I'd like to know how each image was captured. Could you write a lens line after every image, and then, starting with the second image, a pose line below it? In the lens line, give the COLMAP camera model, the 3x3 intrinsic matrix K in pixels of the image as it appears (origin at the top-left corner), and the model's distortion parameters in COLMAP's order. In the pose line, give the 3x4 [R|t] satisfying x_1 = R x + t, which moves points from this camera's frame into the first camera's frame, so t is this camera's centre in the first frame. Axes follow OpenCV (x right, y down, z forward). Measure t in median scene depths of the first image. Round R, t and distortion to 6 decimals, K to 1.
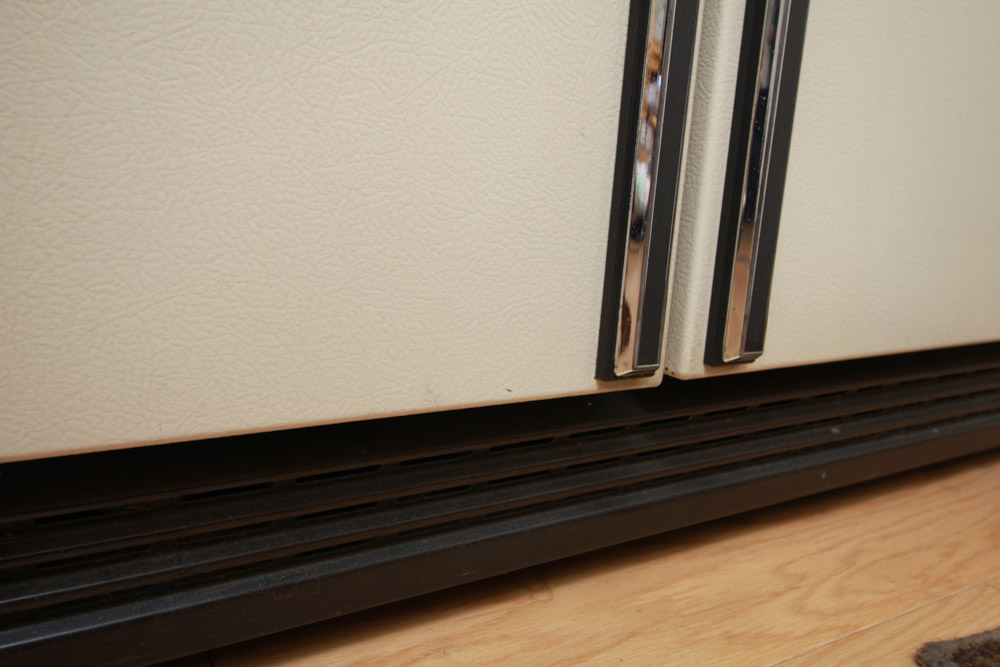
lens RADIAL K [[817.8, 0, 500.1], [0, 817.8, 335.6], [0, 0, 1]] dist [0.012214, -0.007656]
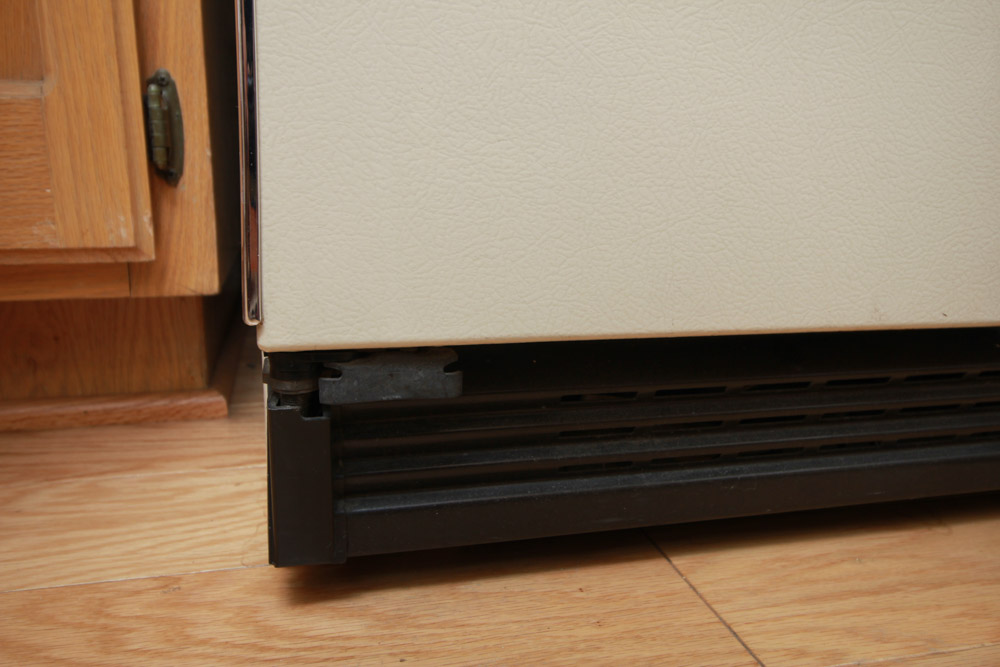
lens RADIAL K [[817.8, 0, 499.1], [0, 817.8, 329.1], [0, 0, 1]] dist [0.012214, -0.007656]
pose [[0.954896, 0.016457, -0.296484, -0.270431], [-0.021830, 0.999652, -0.014821, 0.133951], [0.296137, 0.020624, 0.954923, -0.258367]]
